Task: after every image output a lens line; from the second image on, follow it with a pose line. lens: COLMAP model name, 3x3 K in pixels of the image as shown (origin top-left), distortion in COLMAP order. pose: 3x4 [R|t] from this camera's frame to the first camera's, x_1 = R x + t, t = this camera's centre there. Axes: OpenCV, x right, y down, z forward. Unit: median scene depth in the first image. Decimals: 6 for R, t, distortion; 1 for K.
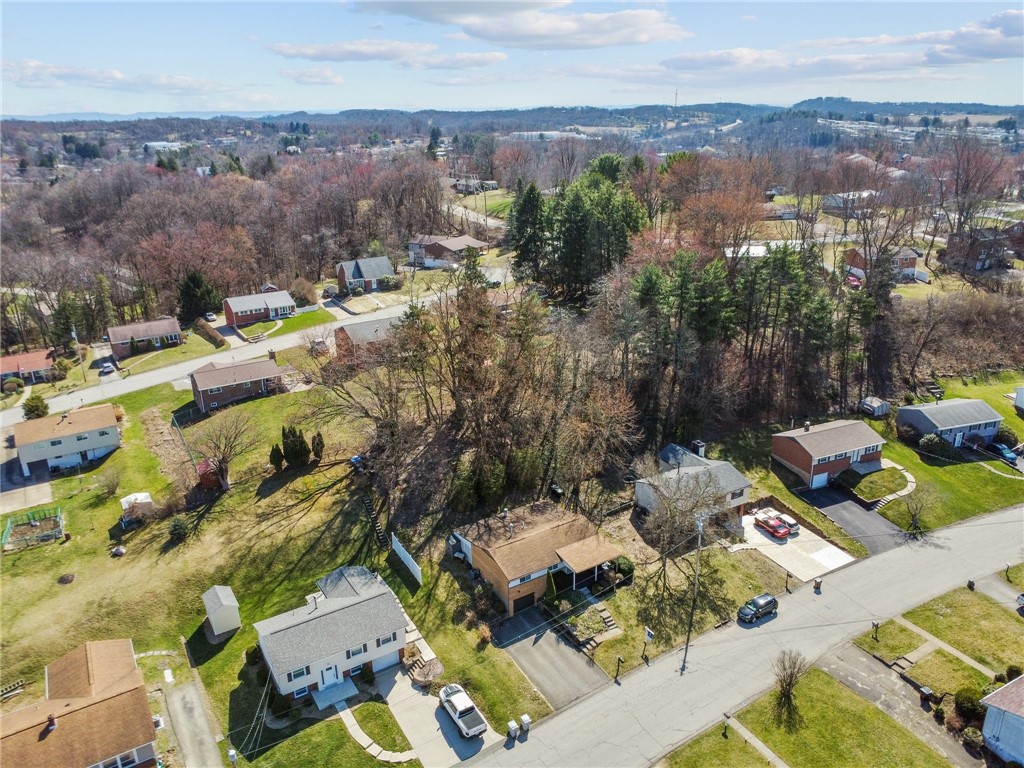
lens RADIAL K [[733.9, 0, 512.0], [0, 733.9, 384.0], [0, 0, 1]] dist [-0.030491, 0.000996]
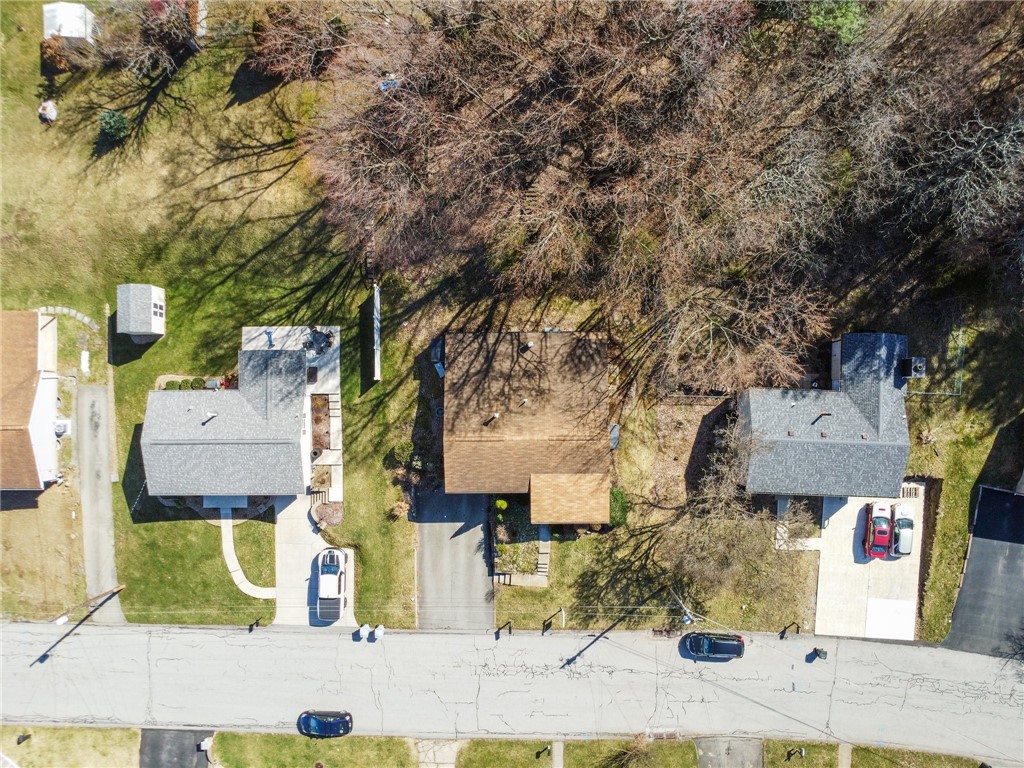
lens RADIAL K [[733.9, 0, 512.0], [0, 733.9, 384.0], [0, 0, 1]] dist [-0.030491, 0.000996]
pose [[0.849966, 0.526772, -0.008352, 0.002525], [-0.190998, 0.322879, 0.926968, -0.464209], [0.490997, -0.786295, 0.375048, 0.783284]]
